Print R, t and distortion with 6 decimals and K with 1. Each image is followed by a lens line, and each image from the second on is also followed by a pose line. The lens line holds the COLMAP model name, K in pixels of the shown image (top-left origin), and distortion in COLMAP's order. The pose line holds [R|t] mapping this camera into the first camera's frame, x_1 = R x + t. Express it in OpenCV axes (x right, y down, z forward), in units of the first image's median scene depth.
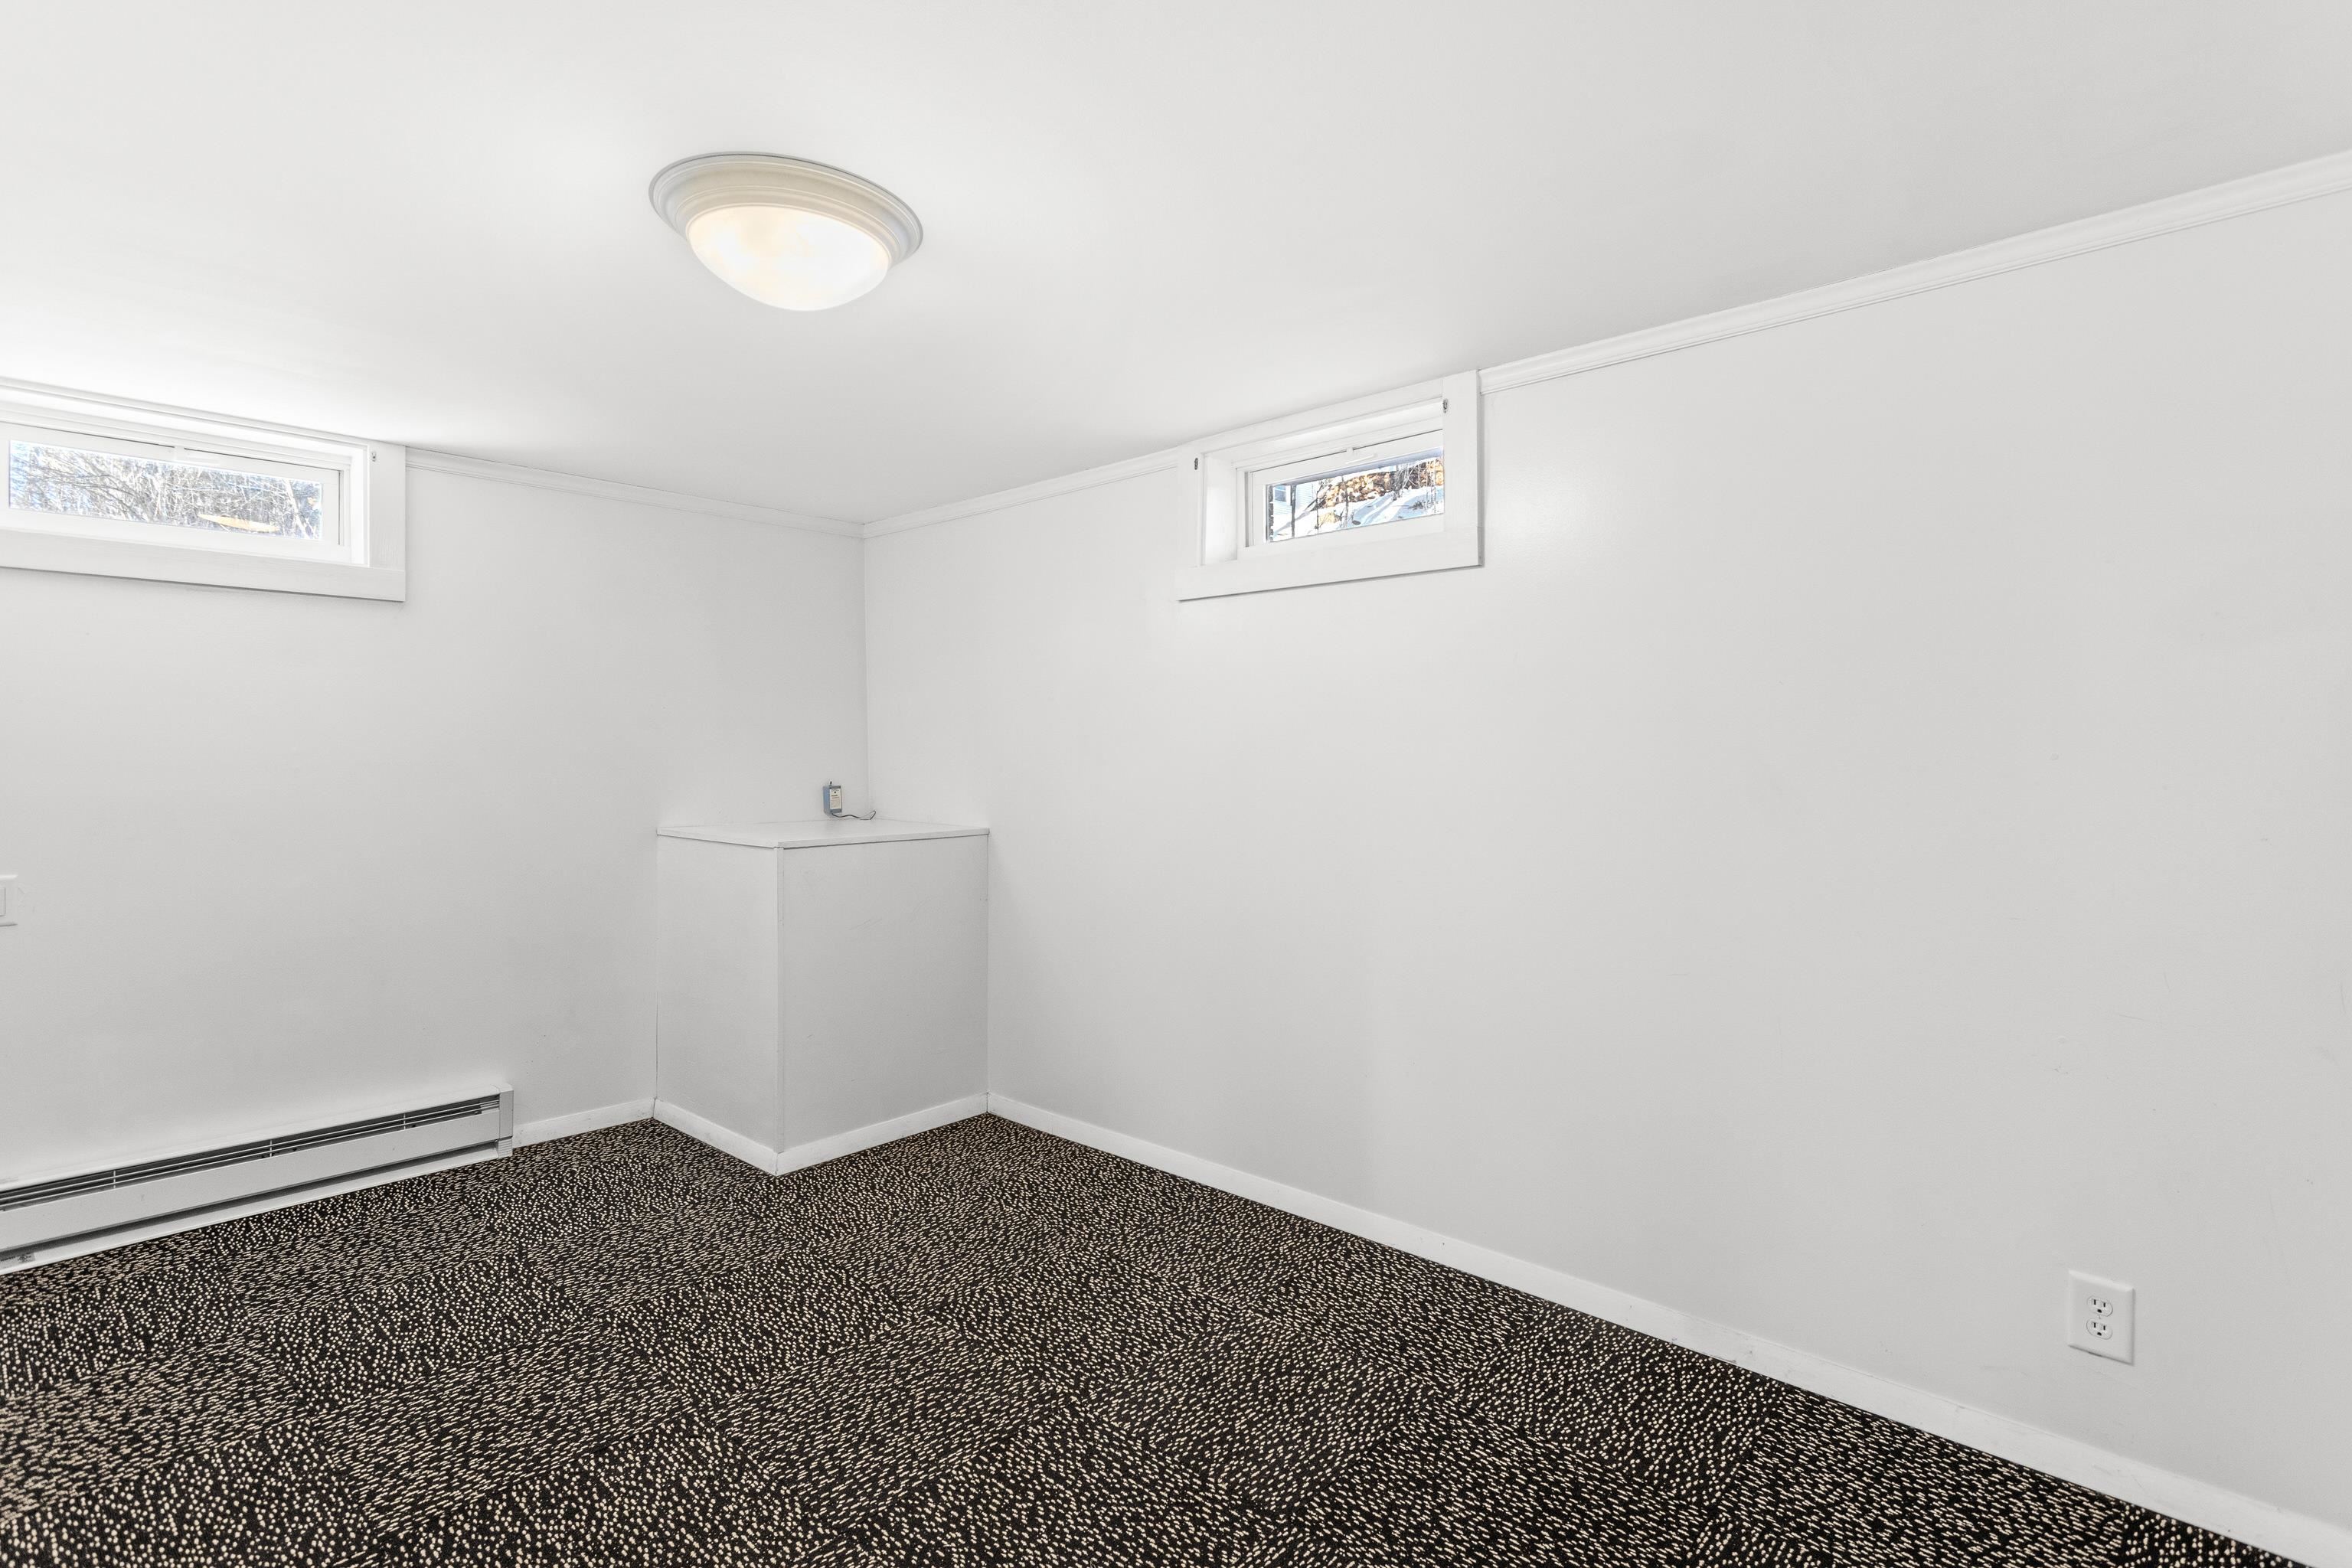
lens RADIAL K [[1133.6, 0, 1184.4], [0, 1133.6, 791.7], [0, 0, 1]] dist [-0.000257, 0.000693]
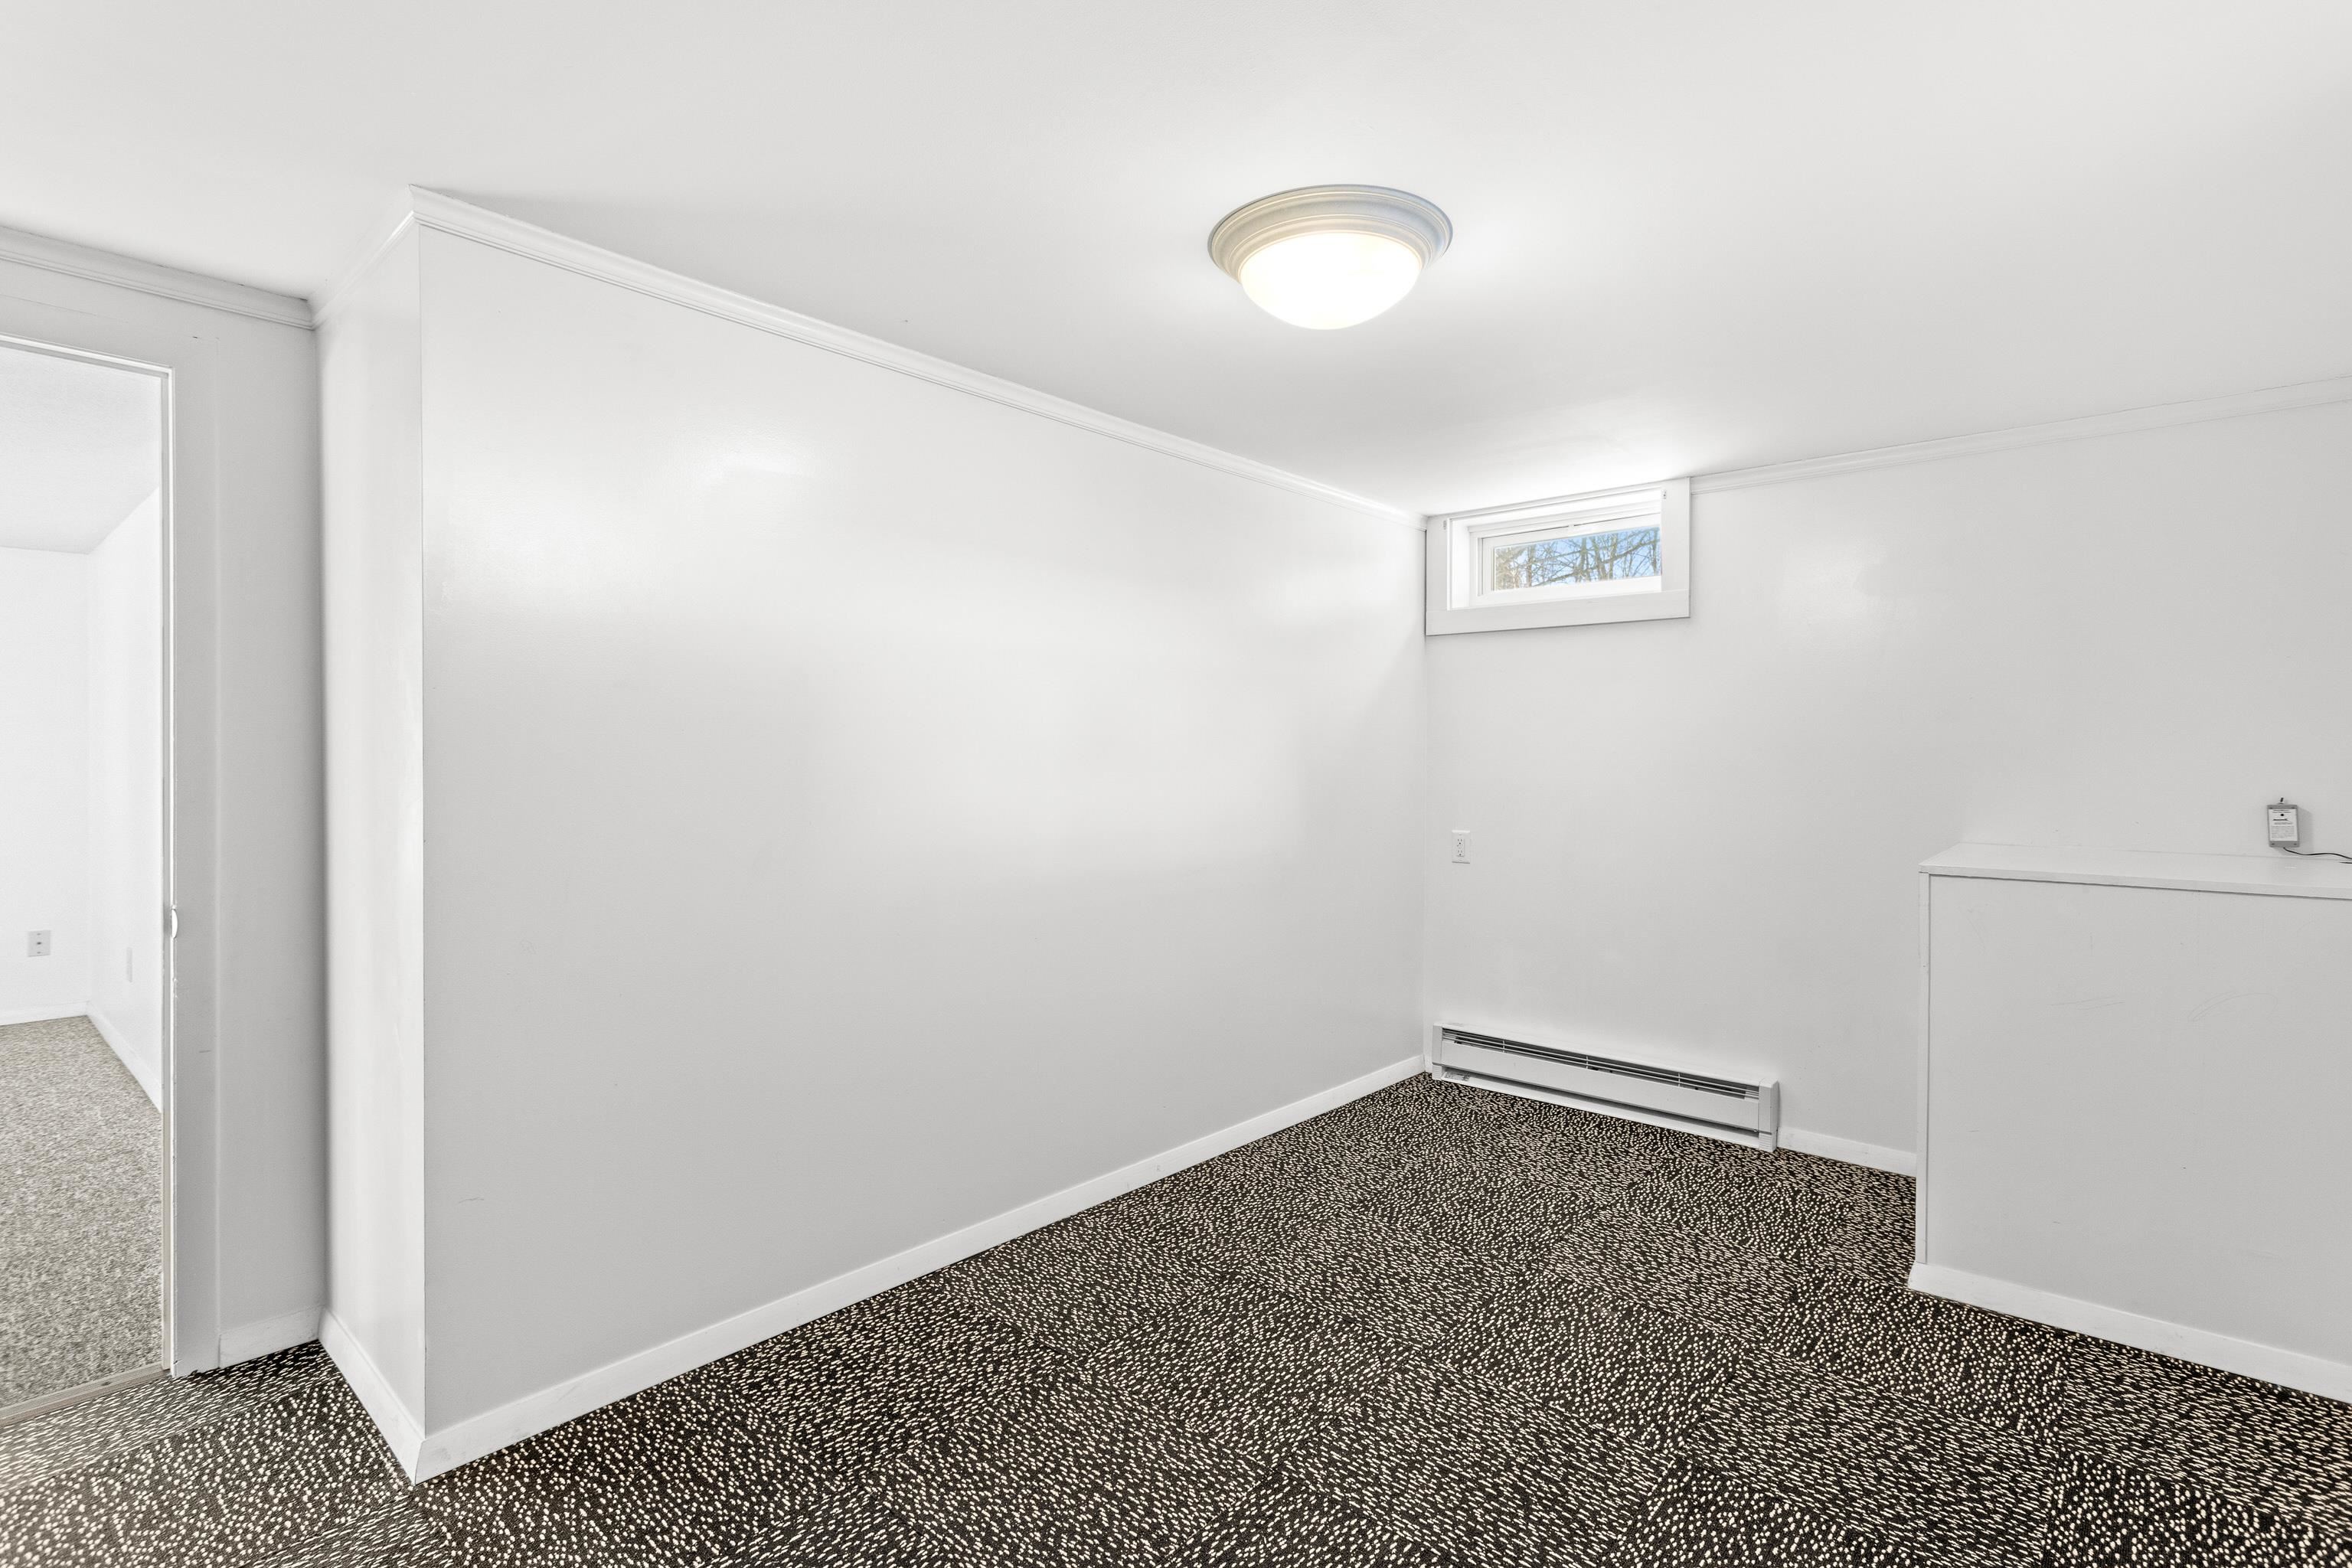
lens RADIAL K [[1133.6, 0, 1185.5], [0, 1133.6, 760.0], [0, 0, 1]] dist [-0.000257, 0.000693]
pose [[0.019603, 0.006974, -0.999784, 0.417174], [-0.041860, 0.999105, 0.006149, -0.010197], [0.998931, 0.041731, 0.019877, 0.474902]]
